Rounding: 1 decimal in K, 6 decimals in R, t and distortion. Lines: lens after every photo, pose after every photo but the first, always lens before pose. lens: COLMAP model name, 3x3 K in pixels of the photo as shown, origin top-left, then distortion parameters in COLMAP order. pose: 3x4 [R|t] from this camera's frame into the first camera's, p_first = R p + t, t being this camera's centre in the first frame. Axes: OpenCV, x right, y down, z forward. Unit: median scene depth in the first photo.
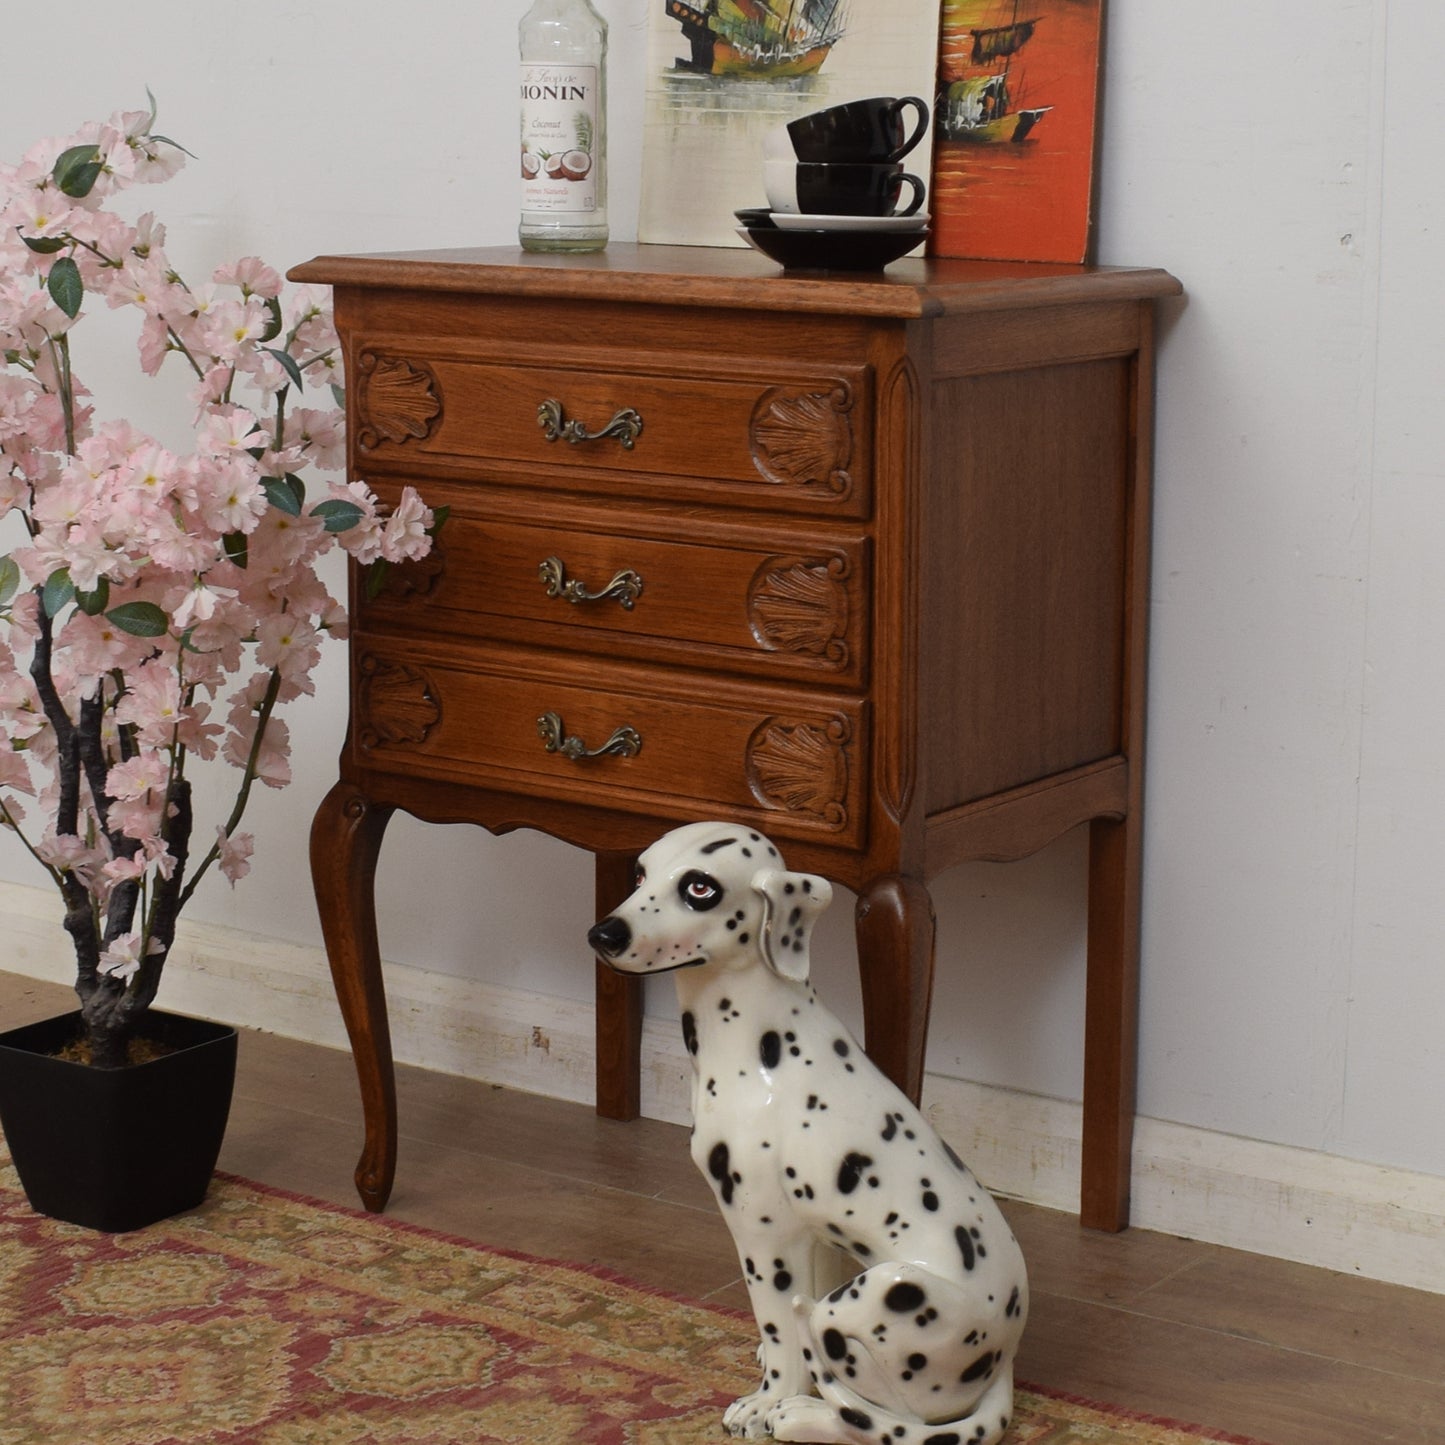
lens RADIAL K [[3347.4, 0, 816.3], [0, 3347.4, 687.0], [0, 0, 1]] dist [-0.074478, -0.242874]
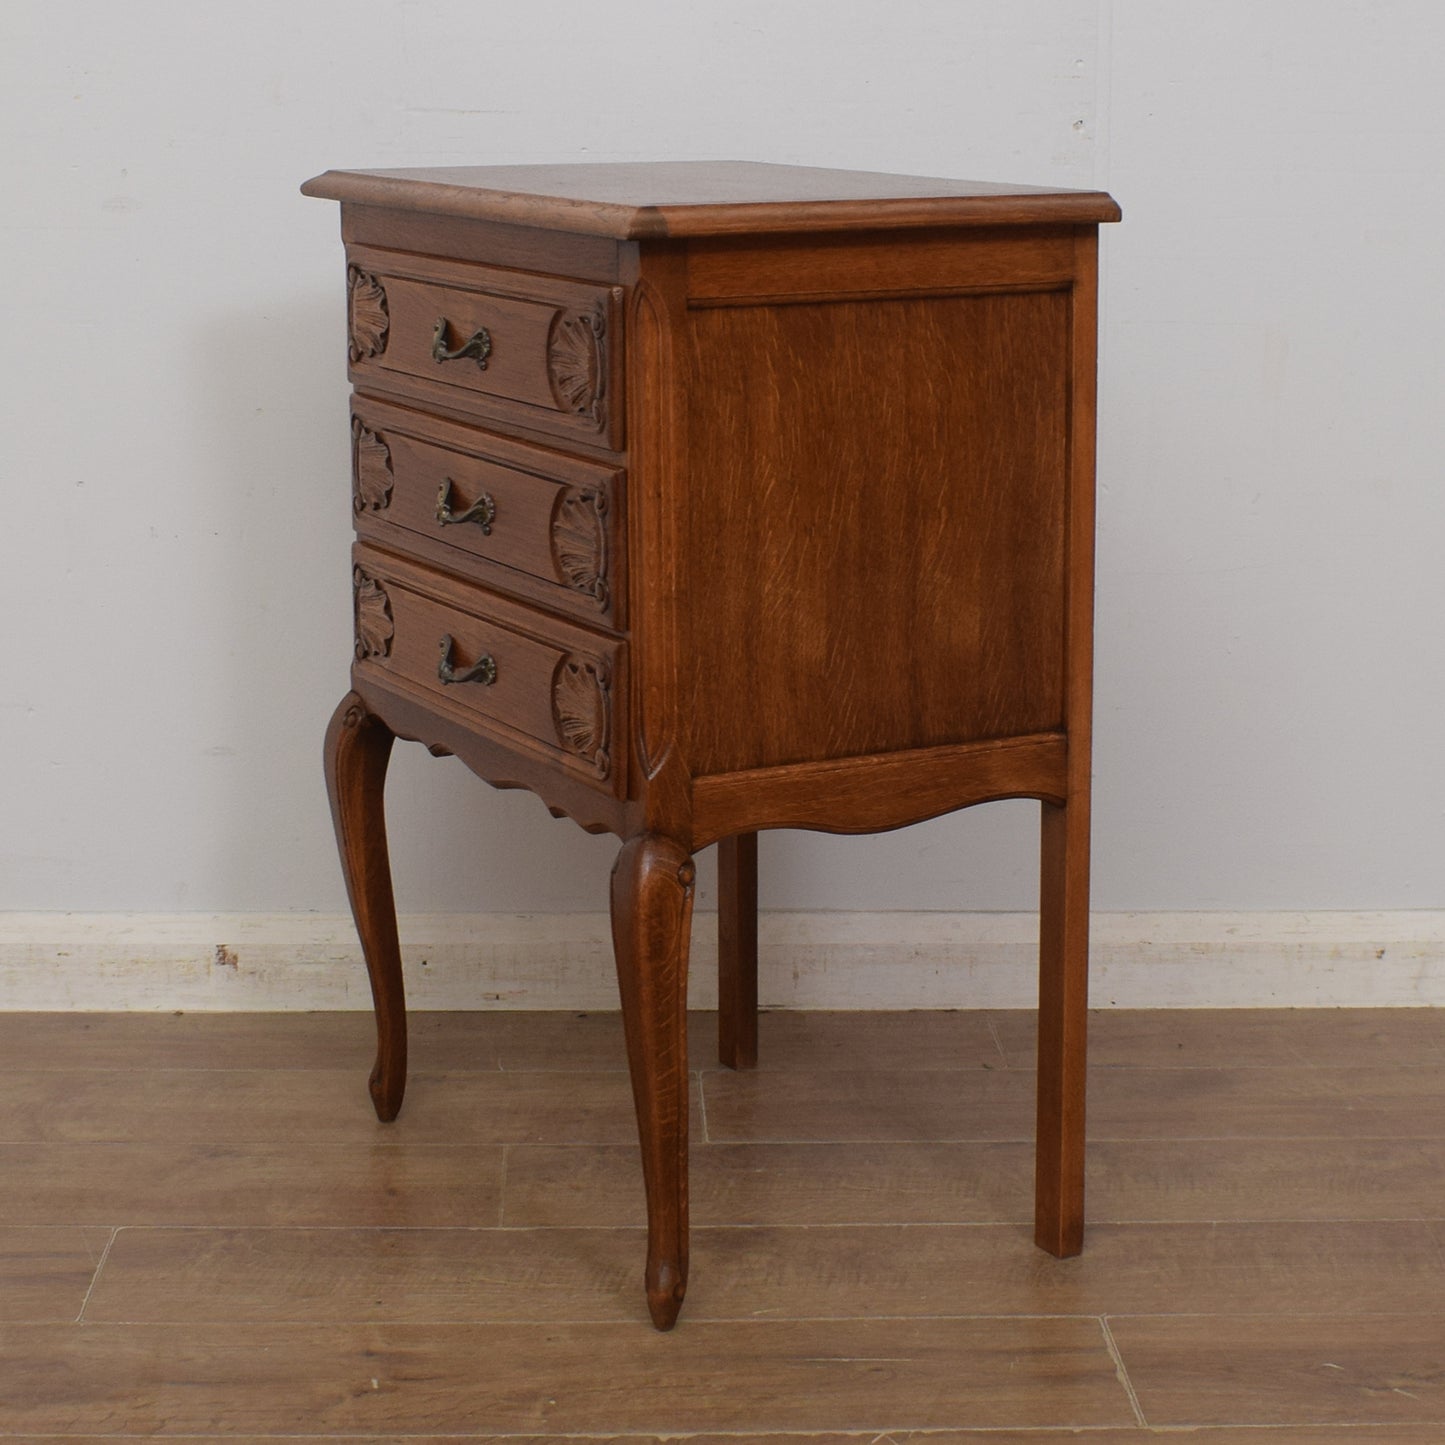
lens RADIAL K [[3297.0, 0, 728.6], [0, 3297.0, 652.2], [0, 0, 1]] dist [-0.086963, -0.108429]
pose [[0.810903, -0.121293, 0.572473, -0.614768], [0.107261, 0.992517, 0.058355, -0.031148], [-0.575267, 0.014084, 0.817845, 0.132426]]
